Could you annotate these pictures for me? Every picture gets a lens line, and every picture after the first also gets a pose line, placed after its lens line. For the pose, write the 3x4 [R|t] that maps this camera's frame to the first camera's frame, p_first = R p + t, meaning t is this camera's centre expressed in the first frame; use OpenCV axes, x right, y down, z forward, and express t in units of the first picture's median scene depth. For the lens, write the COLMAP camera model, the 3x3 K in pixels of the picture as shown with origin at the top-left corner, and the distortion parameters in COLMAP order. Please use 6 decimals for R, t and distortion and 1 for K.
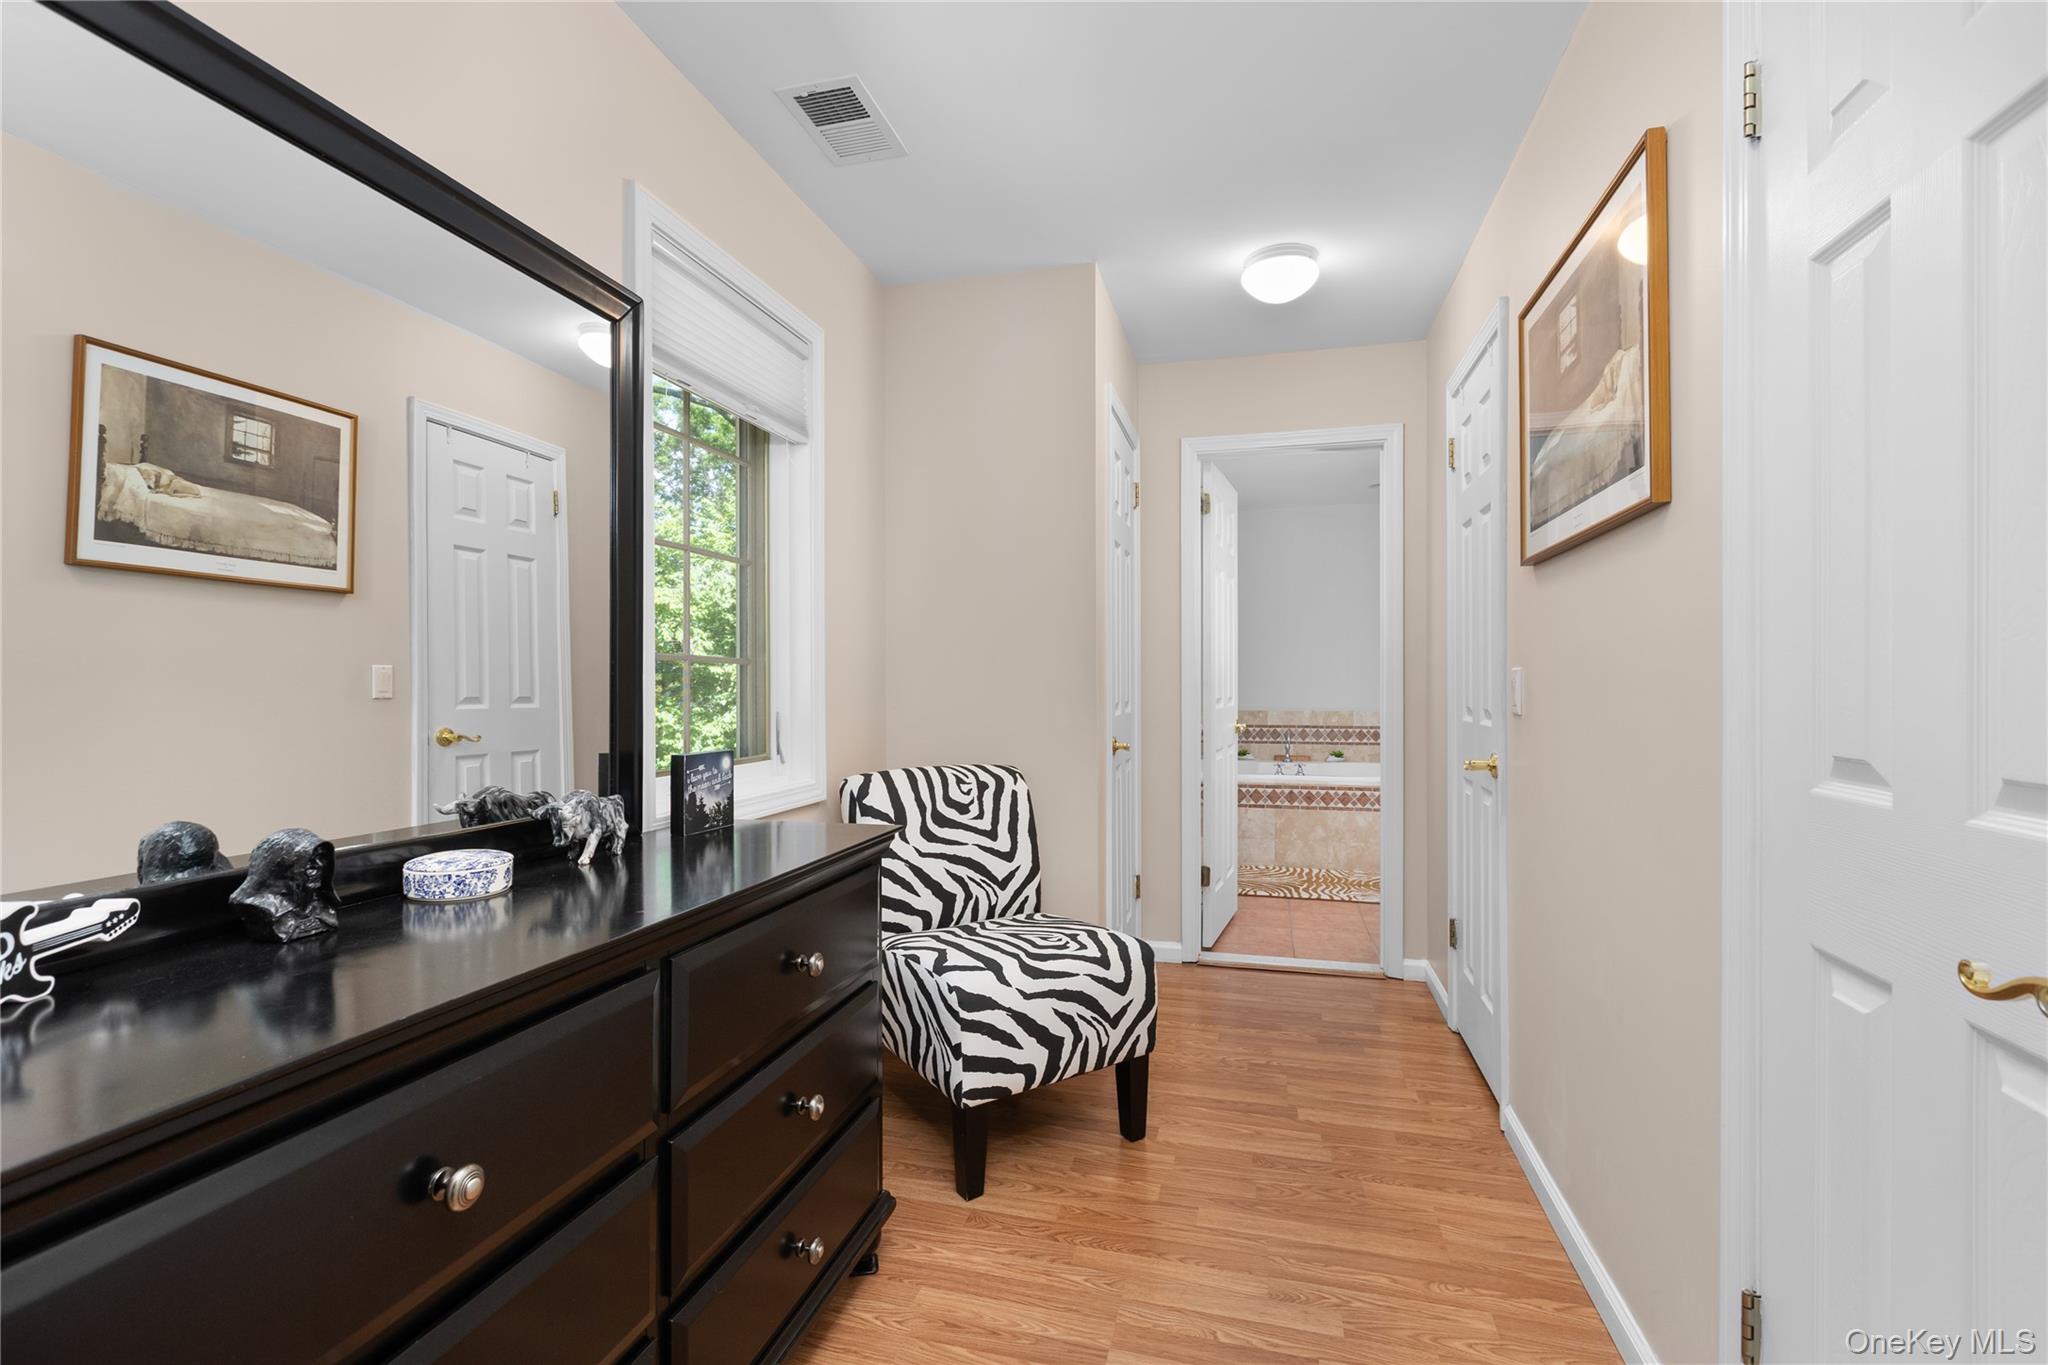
lens RADIAL K [[935.6, 0, 1021.8], [0, 935.6, 679.4], [0, 0, 1]] dist [0.000152, 0.000177]
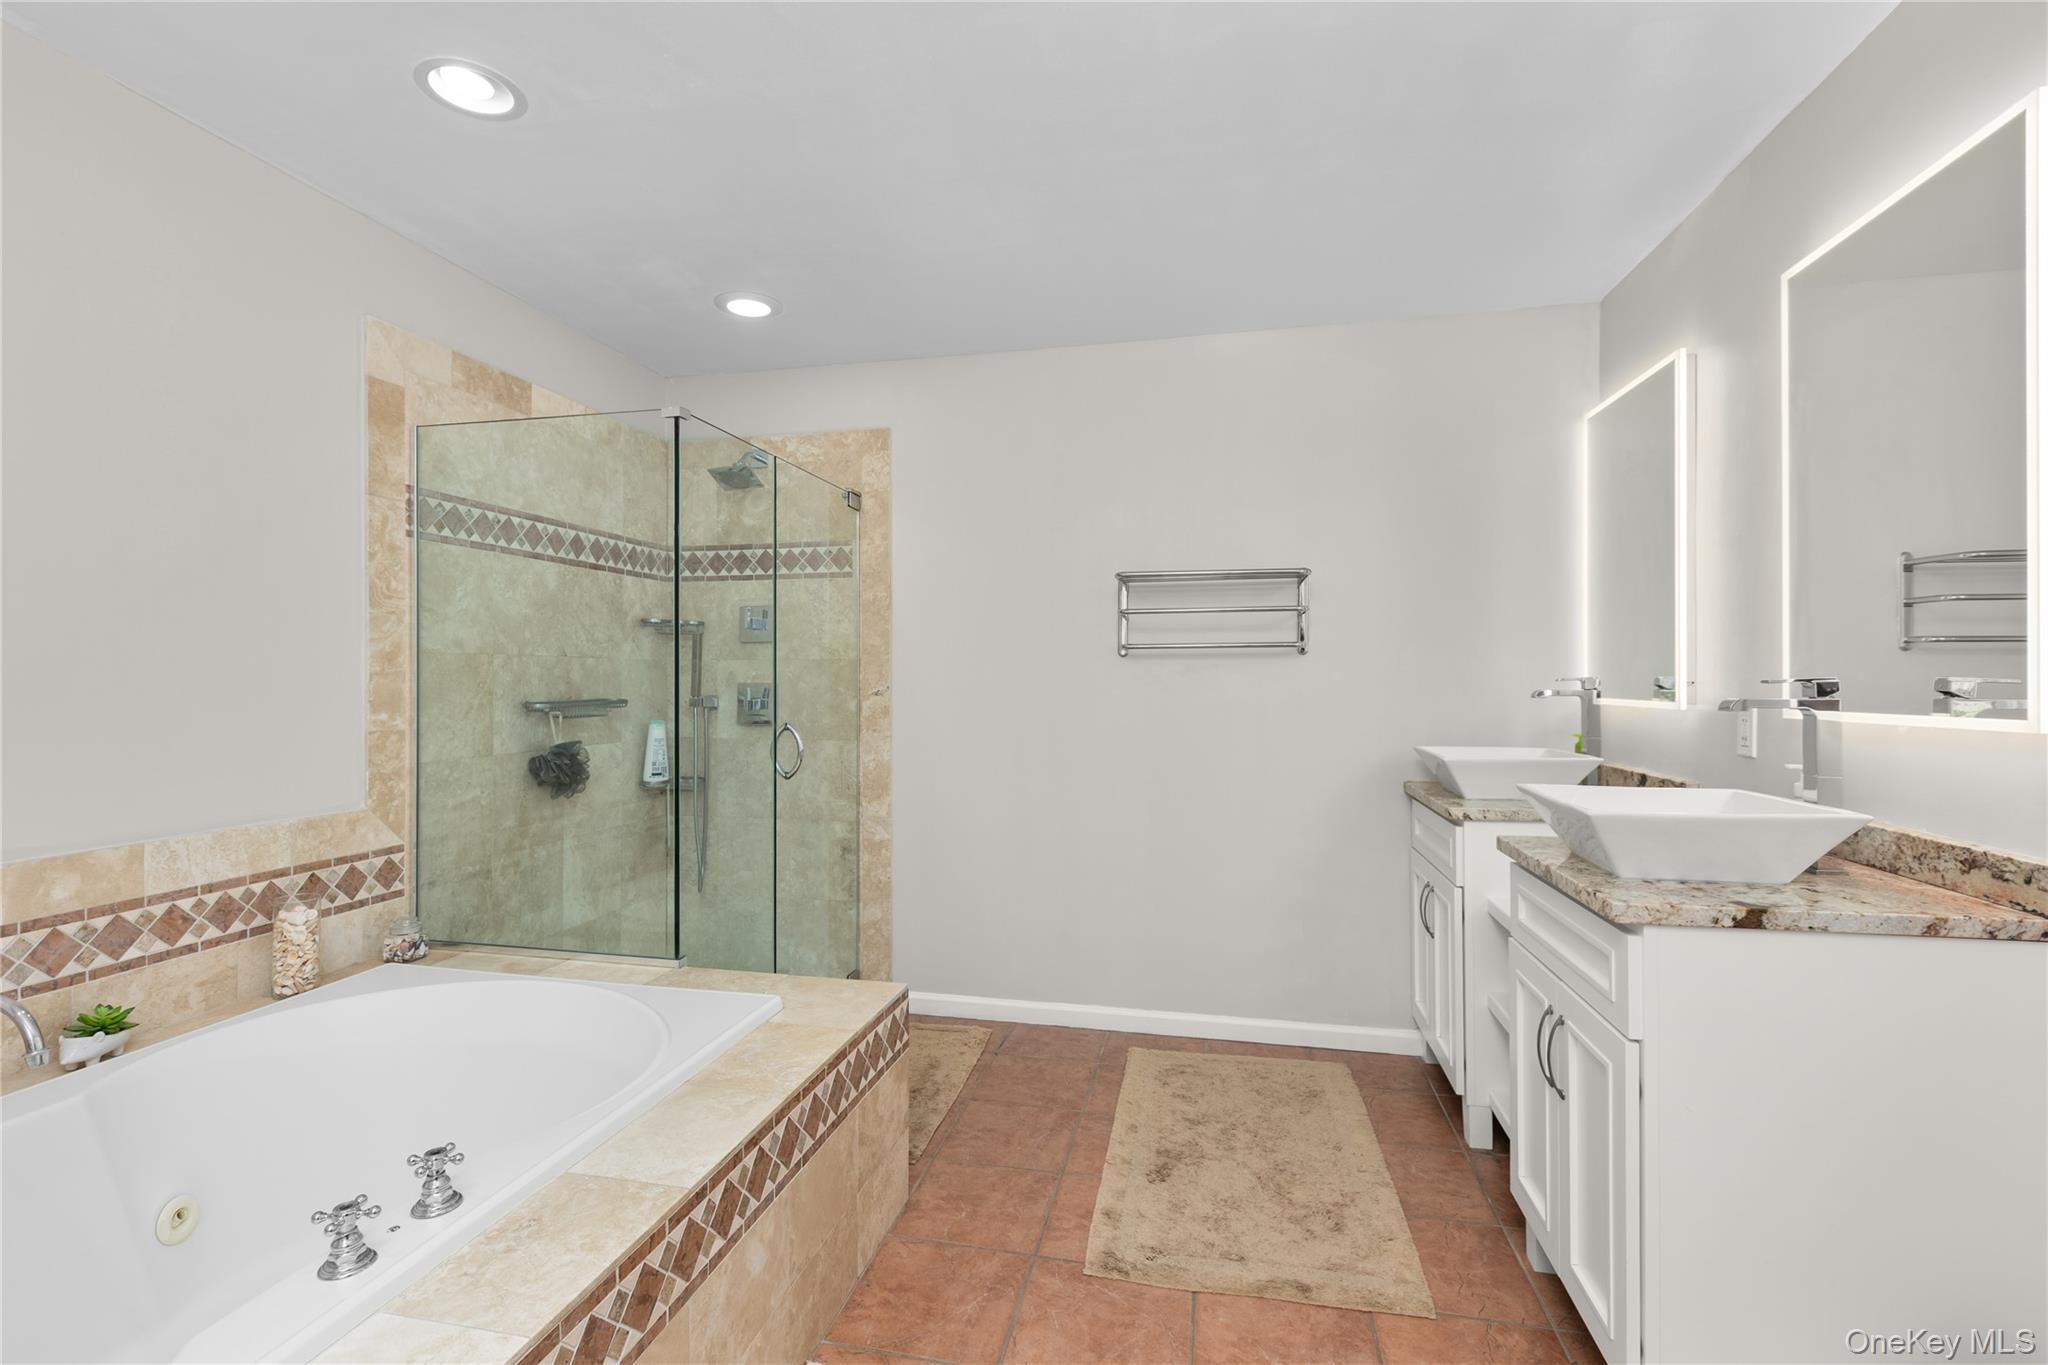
lens RADIAL K [[935.6, 0, 1021.5], [0, 935.6, 678.2], [0, 0, 1]] dist [0.000152, 0.000177]
pose [[-0.045480, -0.001434, 0.998964, 0.068190], [0.002718, 0.999995, 0.001559, -0.014085], [-0.998962, 0.002786, -0.045476, 0.754668]]
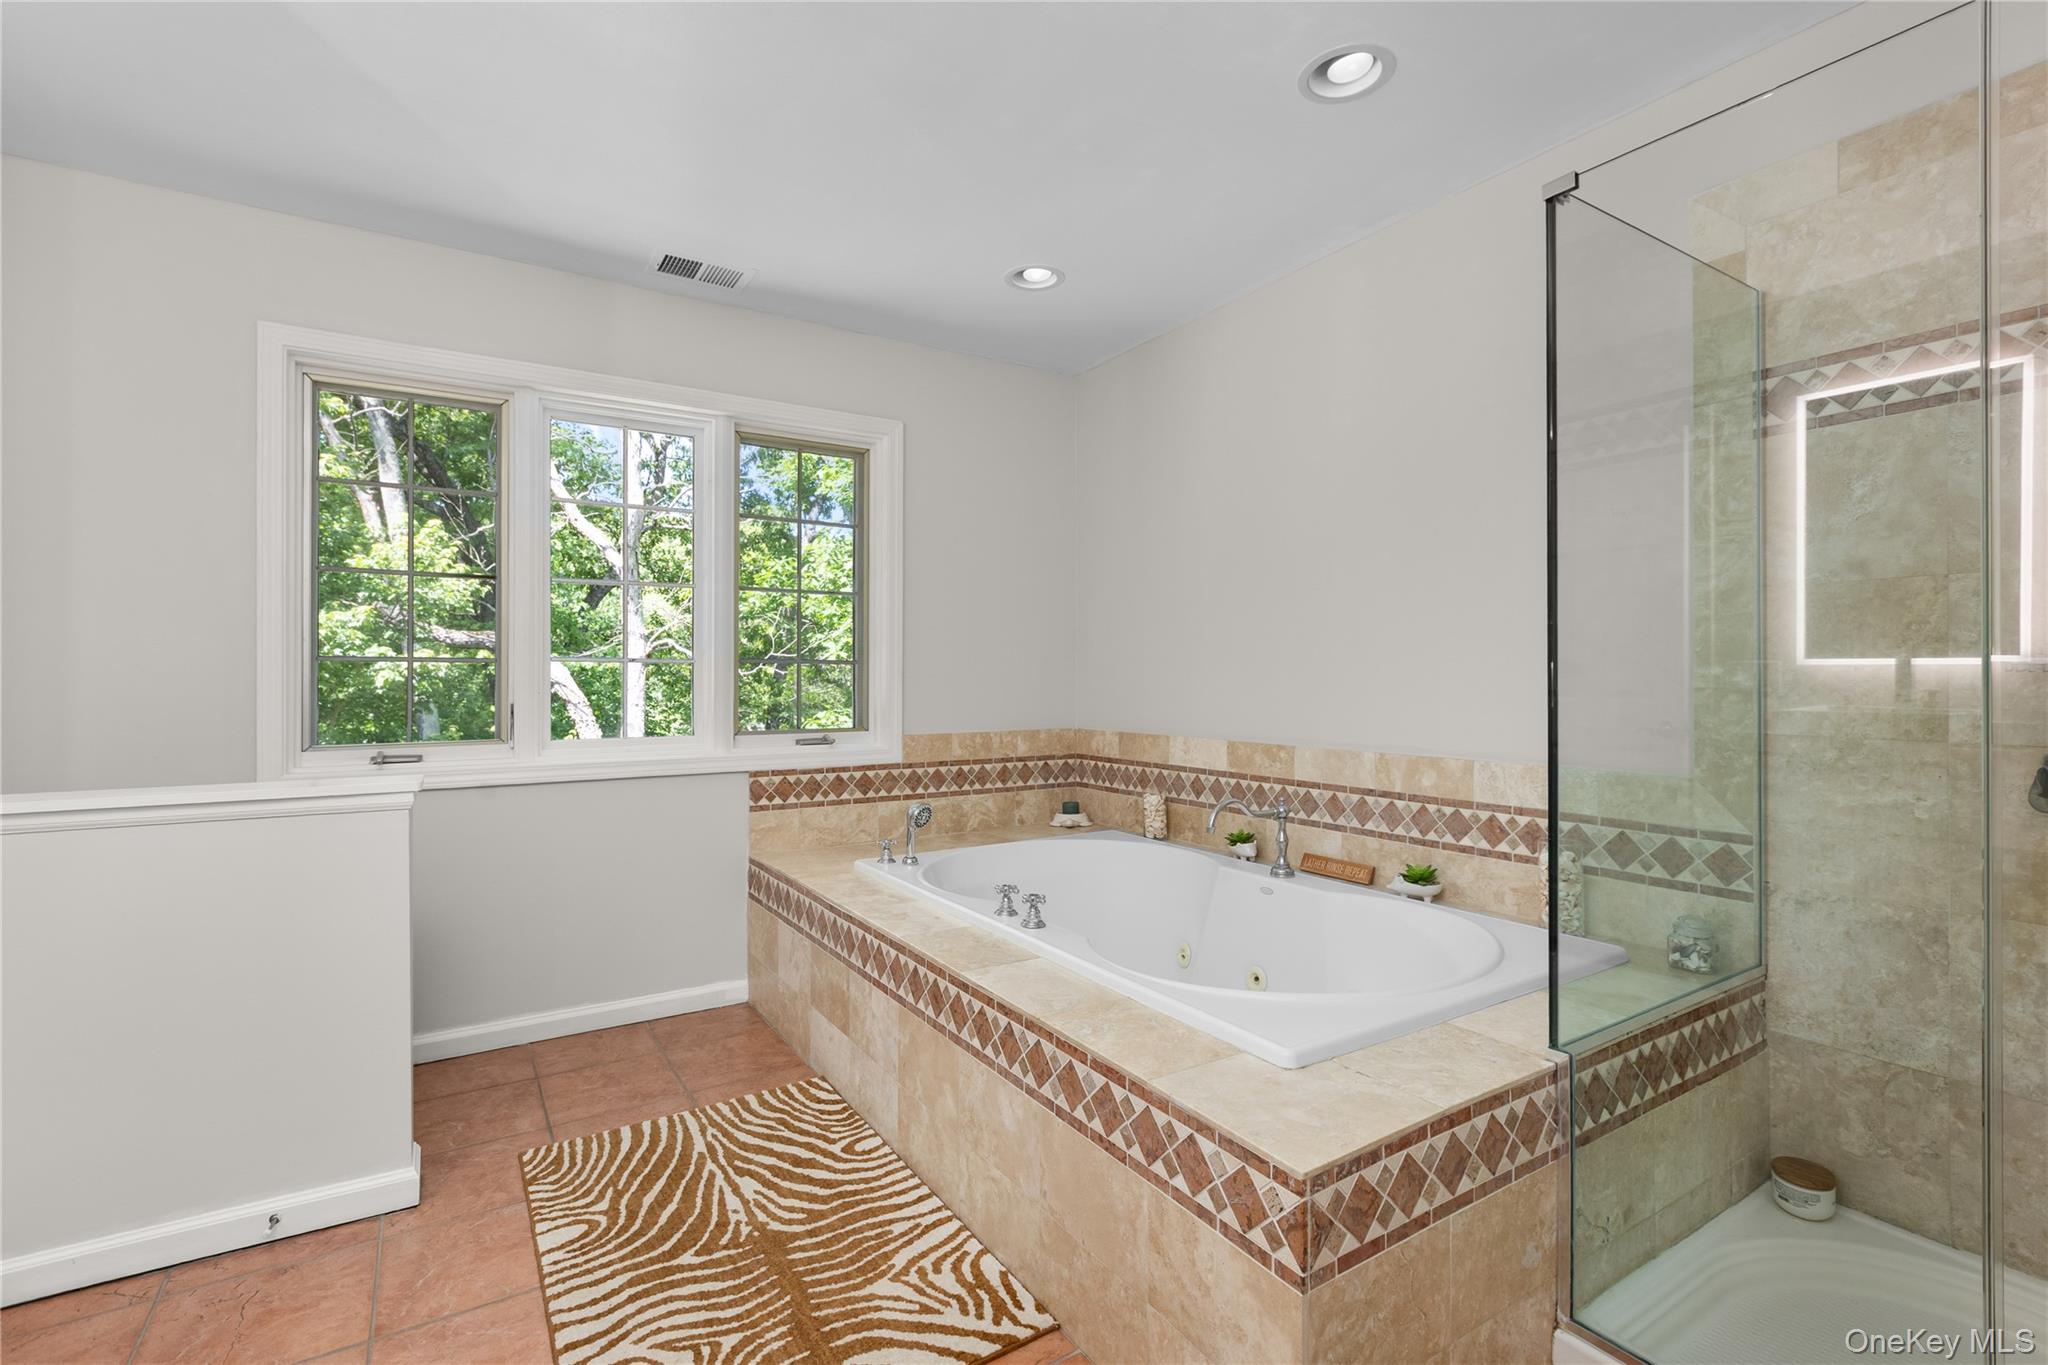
lens RADIAL K [[935.6, 0, 1017.6], [0, 935.6, 676.2], [0, 0, 1]] dist [0.000152, 0.000177]
pose [[0.727613, 0.000090, -0.685988, 0.472230], [-0.000317, 1.000000, -0.000204, 0.002133], [0.685988, 0.000366, 0.727613, 0.620732]]
